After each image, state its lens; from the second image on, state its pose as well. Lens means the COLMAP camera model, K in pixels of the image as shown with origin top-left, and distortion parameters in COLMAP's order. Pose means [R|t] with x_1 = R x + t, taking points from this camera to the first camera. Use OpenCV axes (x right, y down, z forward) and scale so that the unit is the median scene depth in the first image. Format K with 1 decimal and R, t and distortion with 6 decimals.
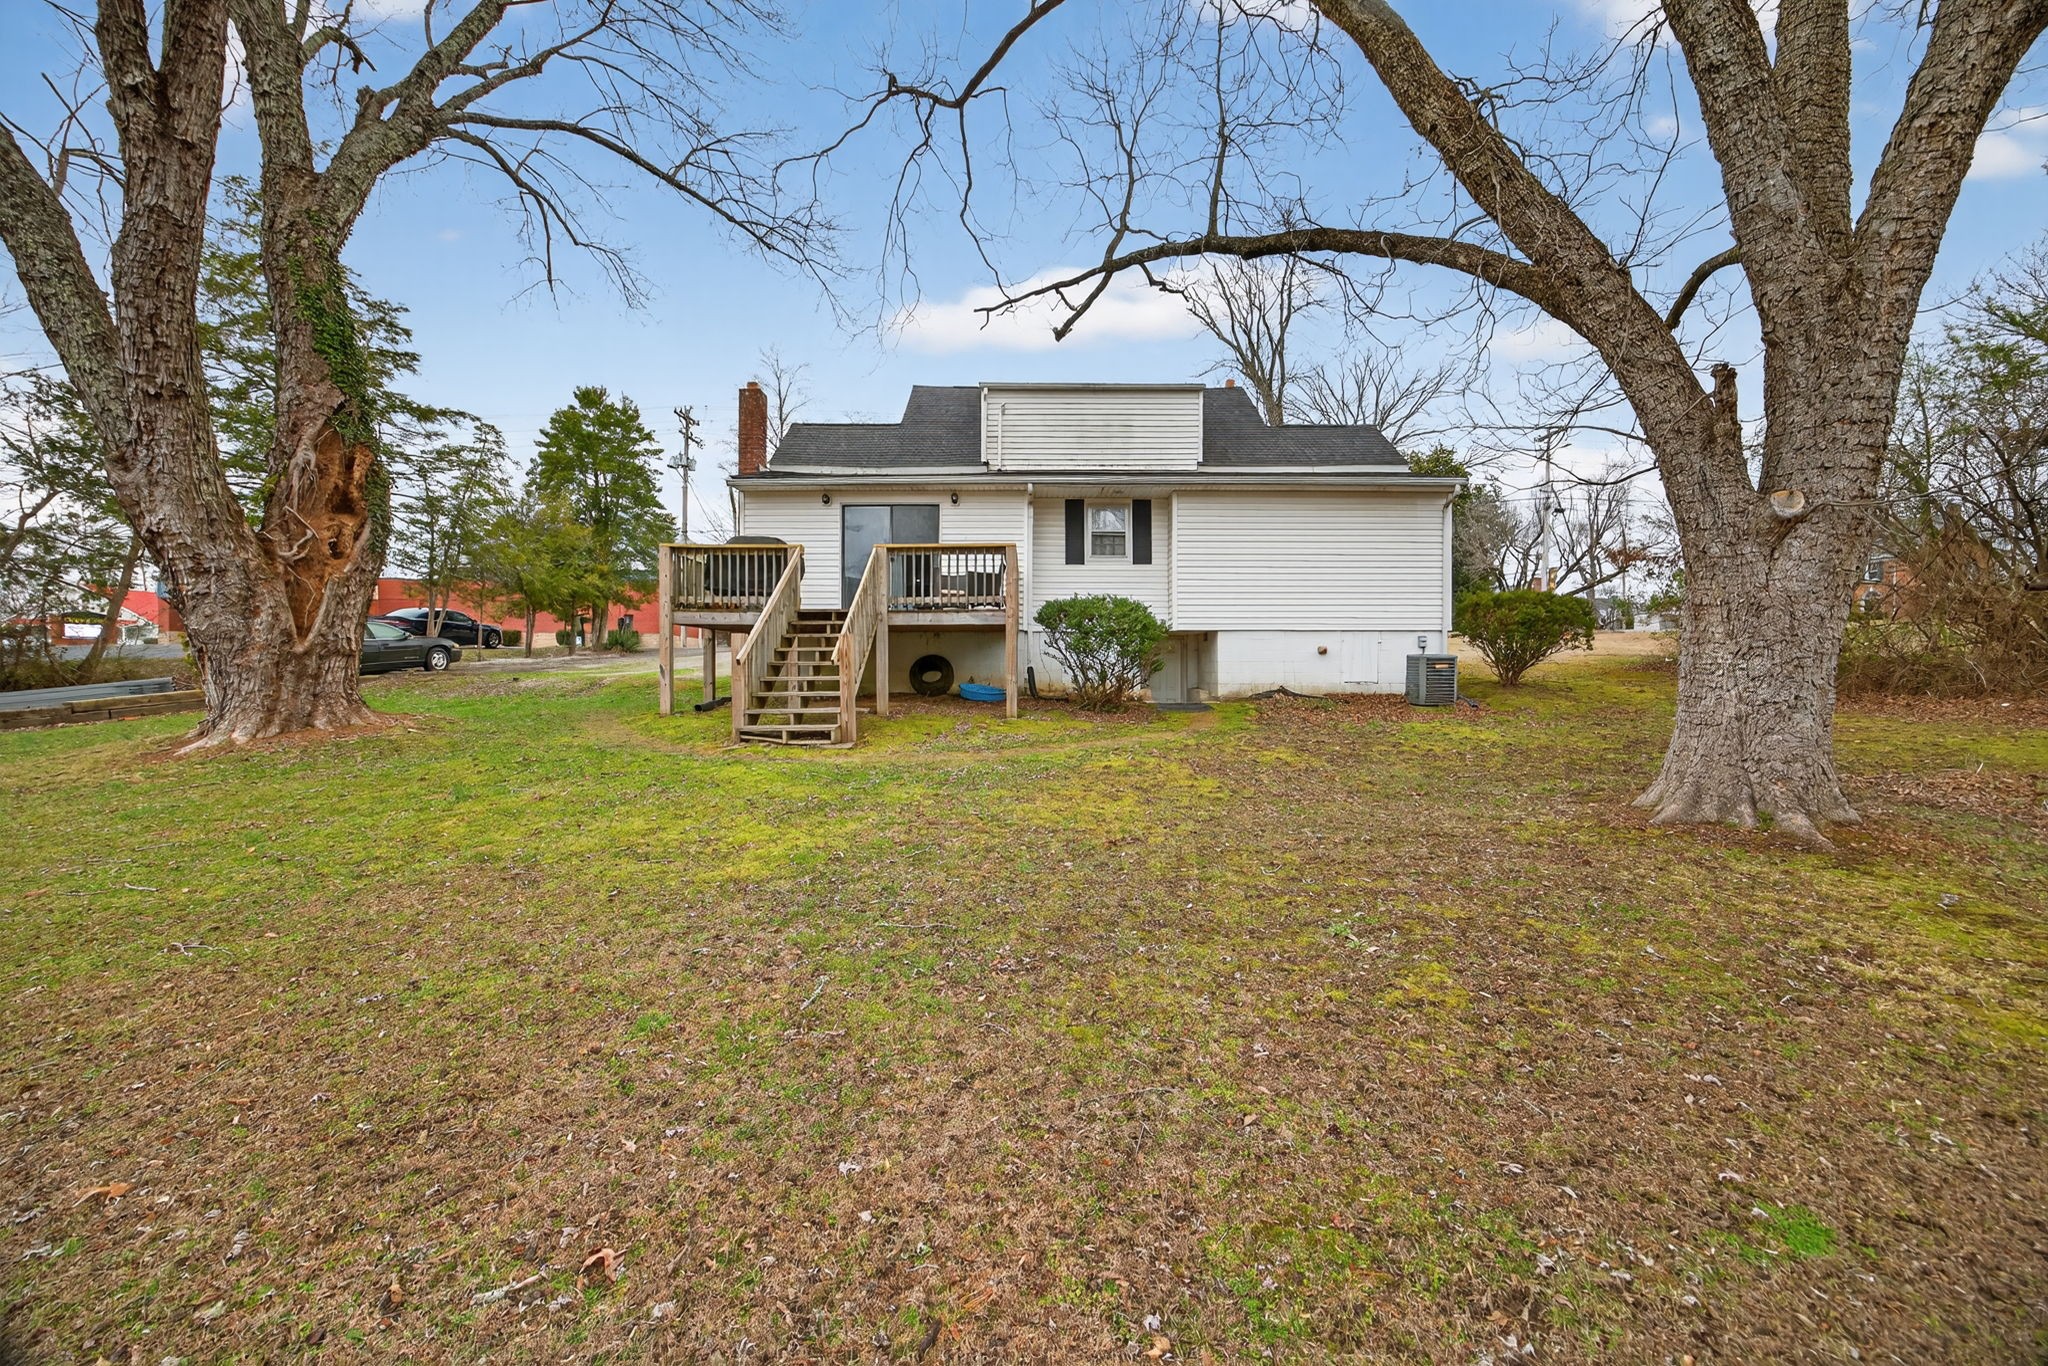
lens RADIAL K [[795.9, 0, 1017.6], [0, 795.9, 672.7], [0, 0, 1]] dist [-0.033104, 0.000093]
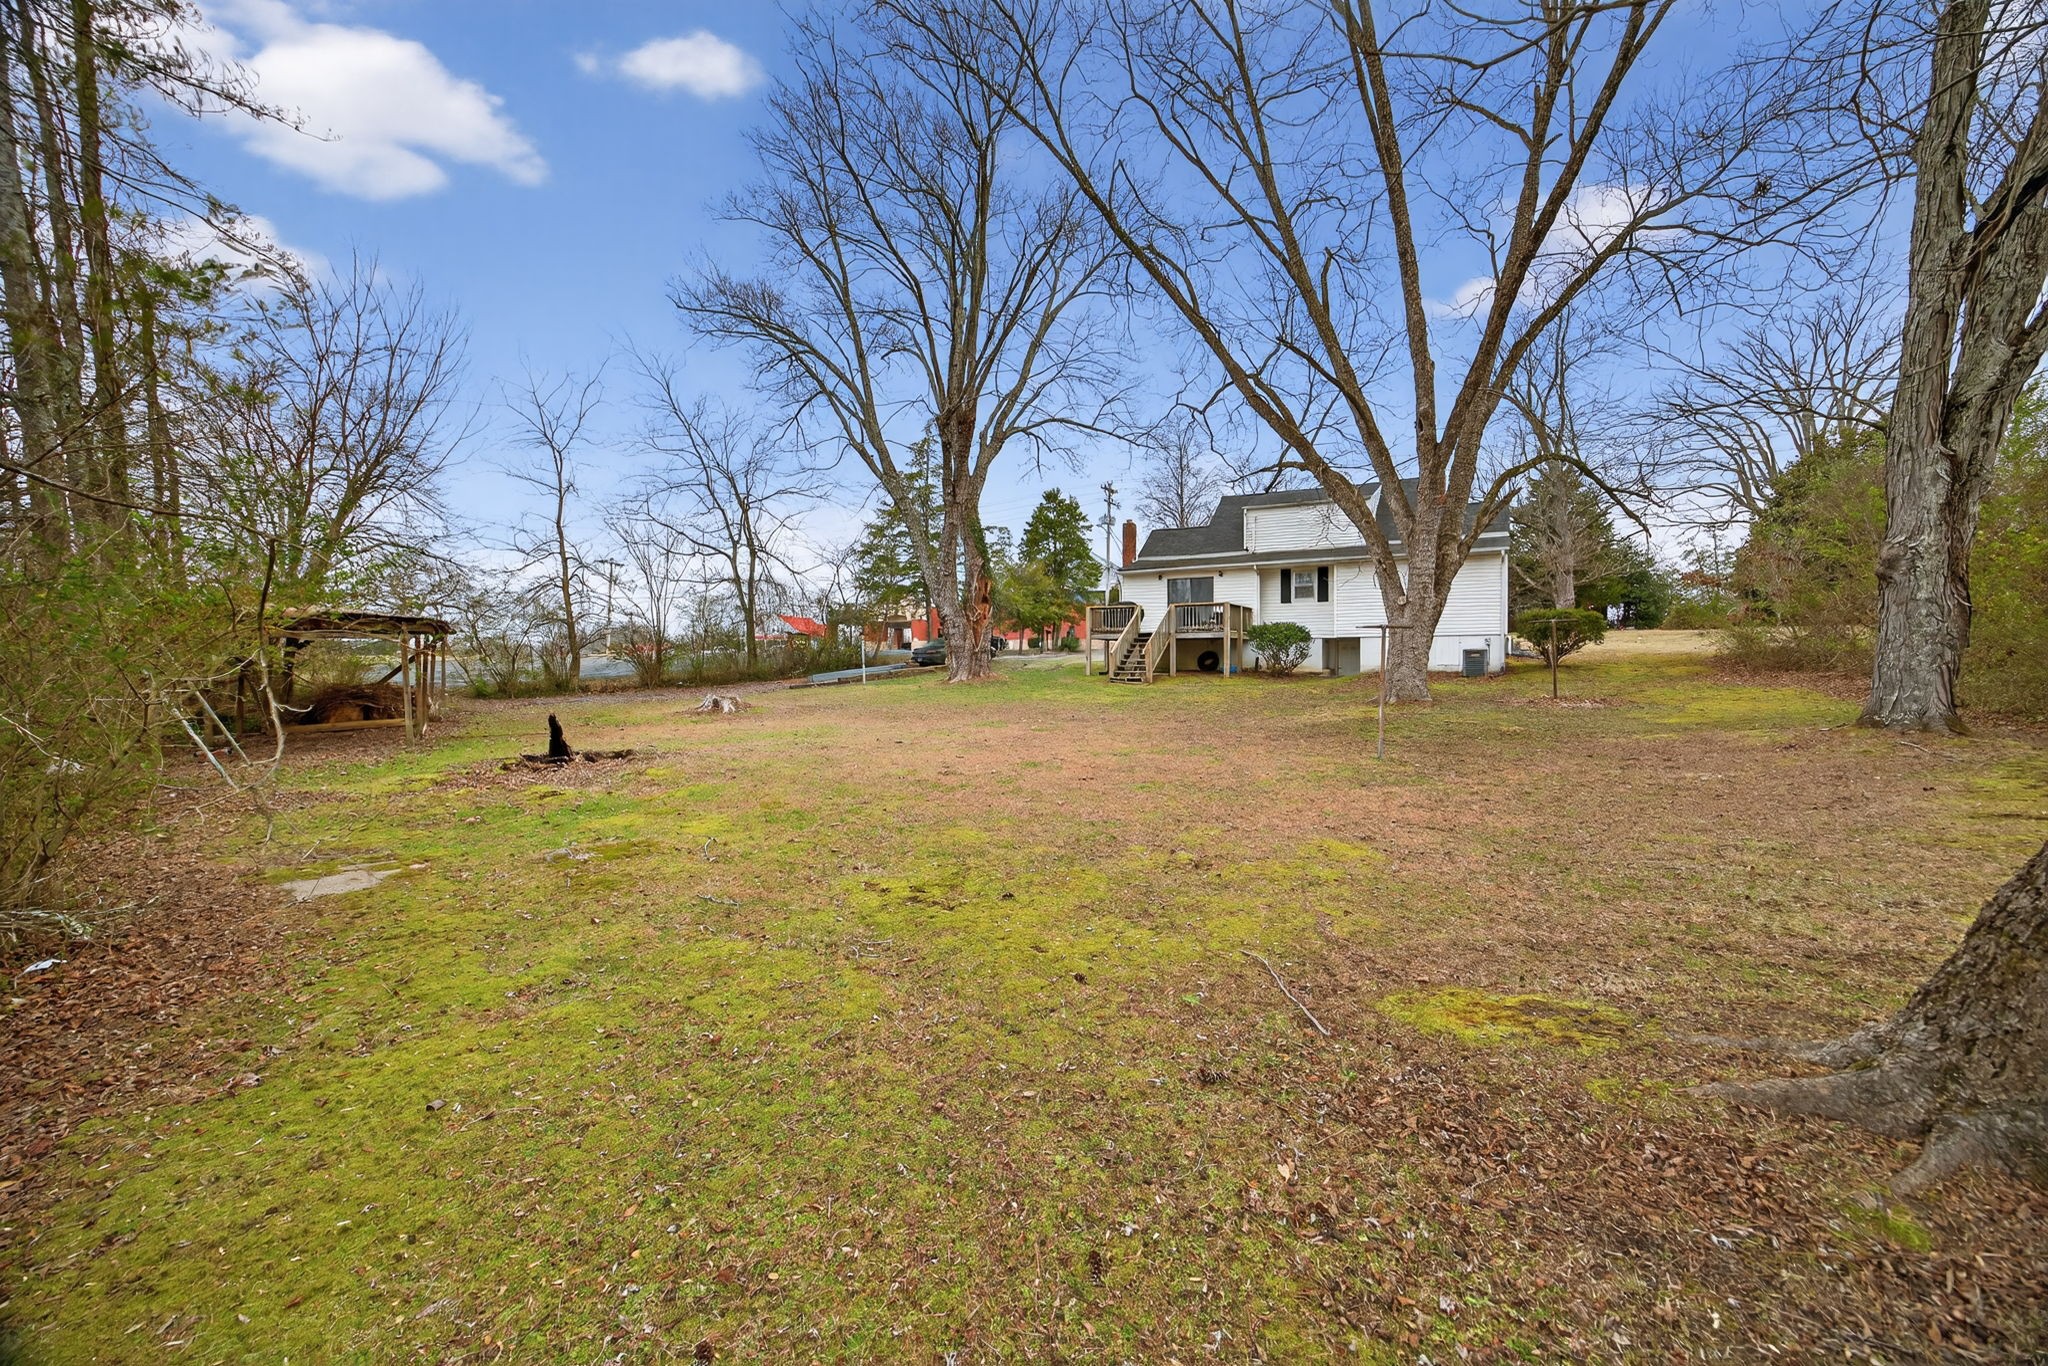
lens RADIAL K [[795.9, 0, 1017.6], [0, 795.9, 672.7], [0, 0, 1]] dist [-0.033104, 0.000093]
pose [[0.865949, 0.004603, -0.500110, 0.420489], [-0.004702, 0.999988, 0.001063, 0.029147], [0.500110, 0.001431, 0.865961, -0.878614]]
